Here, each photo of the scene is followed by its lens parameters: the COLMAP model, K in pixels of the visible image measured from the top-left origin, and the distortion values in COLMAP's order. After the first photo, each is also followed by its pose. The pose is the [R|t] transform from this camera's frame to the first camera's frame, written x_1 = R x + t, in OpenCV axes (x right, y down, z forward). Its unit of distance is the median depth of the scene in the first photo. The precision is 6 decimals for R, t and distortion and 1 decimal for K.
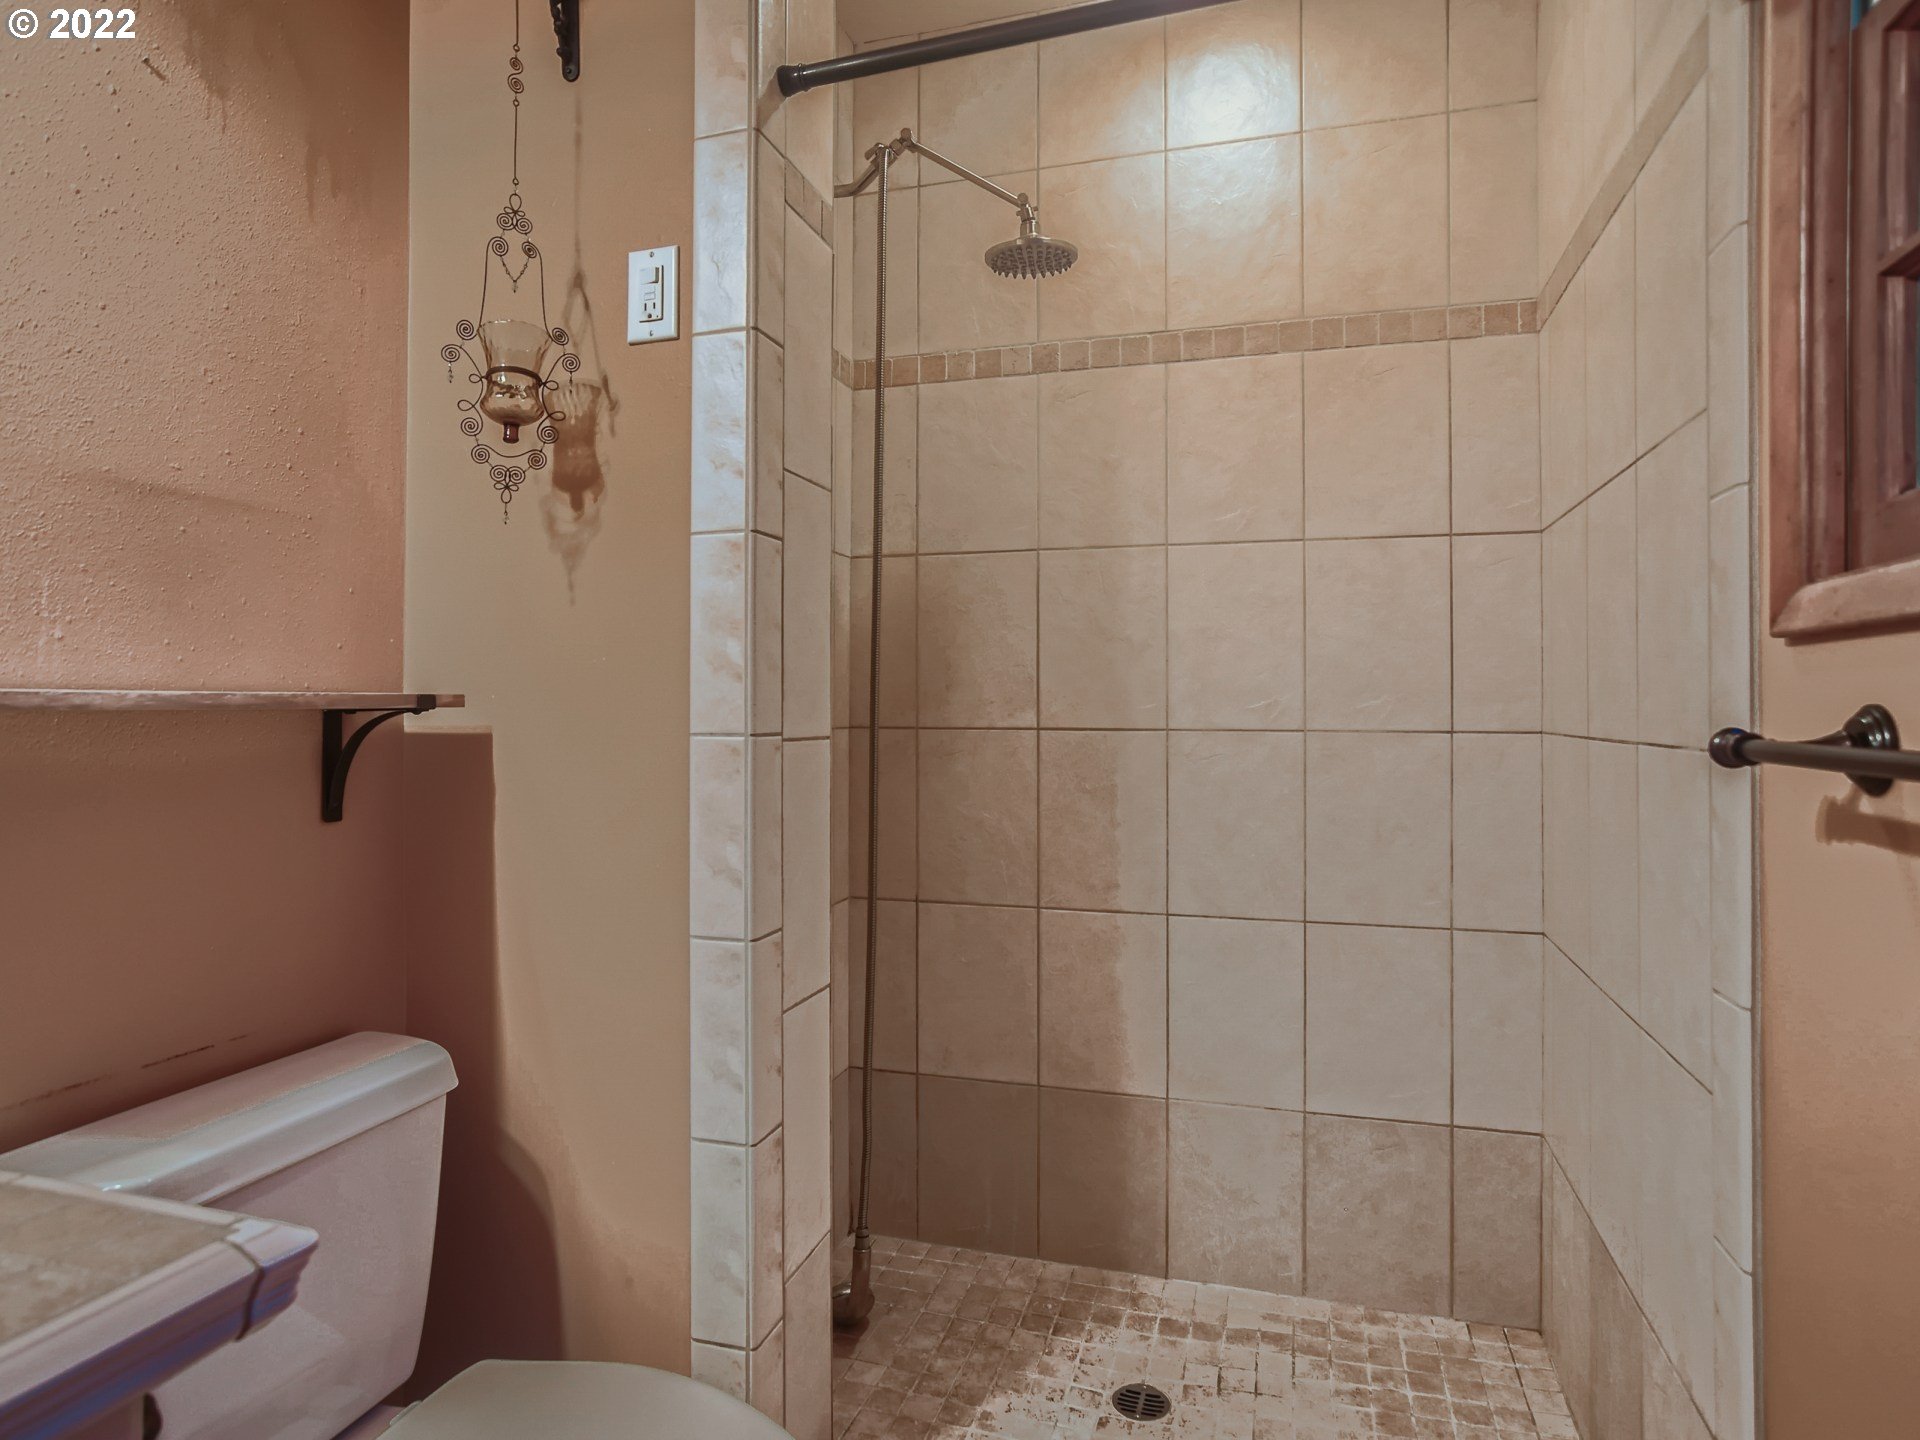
lens RADIAL K [[1086.5, 0, 958.9], [0, 1086.5, 713.7], [0, 0, 1]] dist [-0.032421, 0.013613]
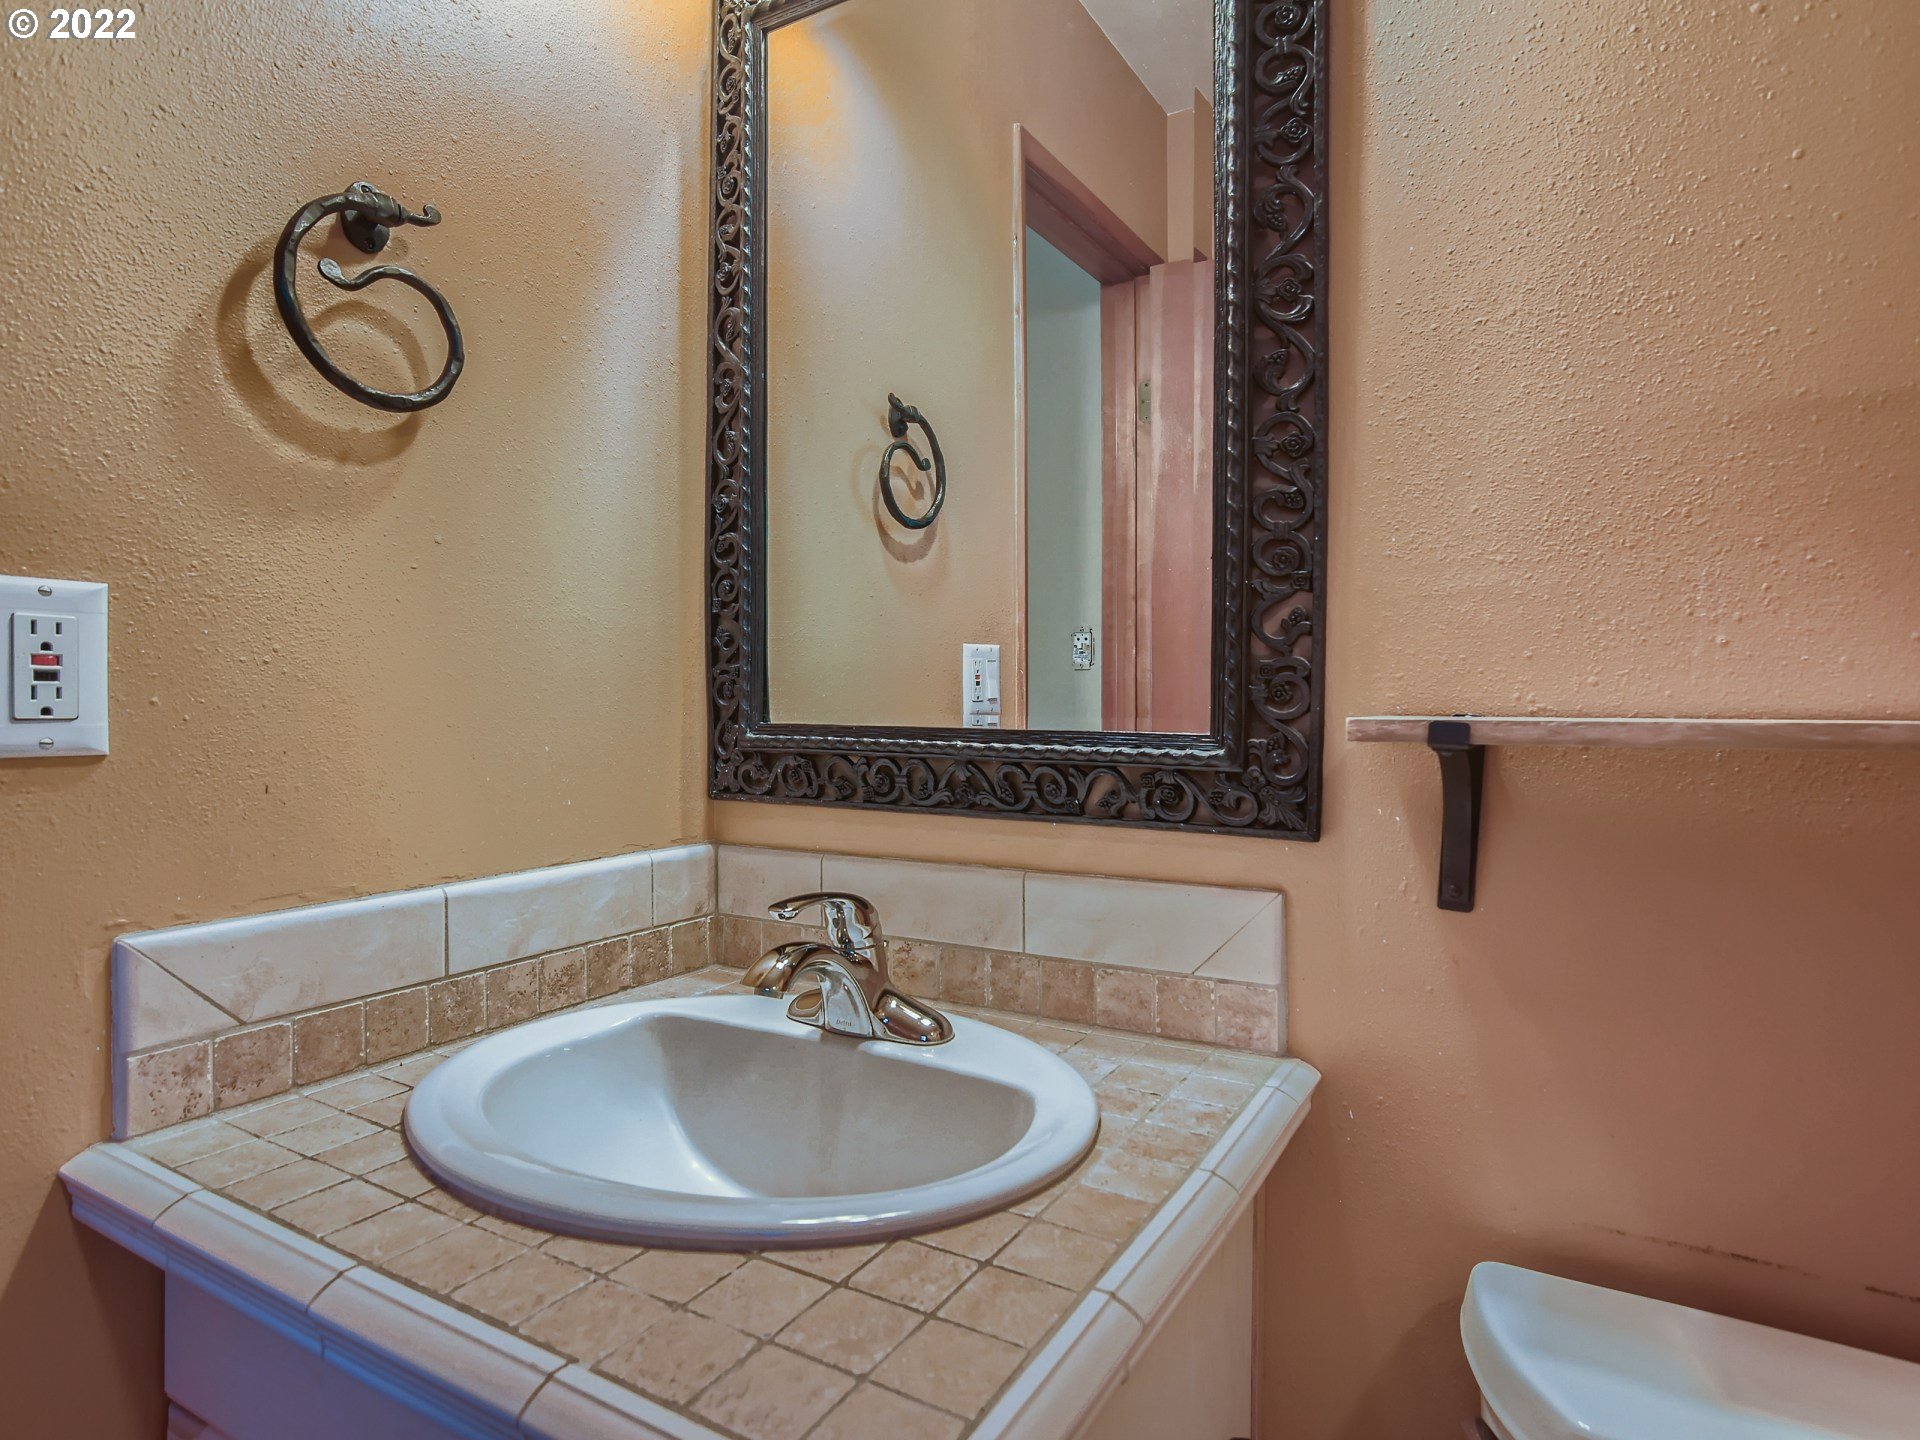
lens RADIAL K [[1086.5, 0, 956.9], [0, 1086.5, 718.4], [0, 0, 1]] dist [-0.032421, 0.013613]
pose [[-0.238131, 0.014864, -0.971119, 0.001282], [-0.004928, 0.999852, 0.016512, -0.029485], [0.971220, 0.008718, -0.238023, 0.678837]]
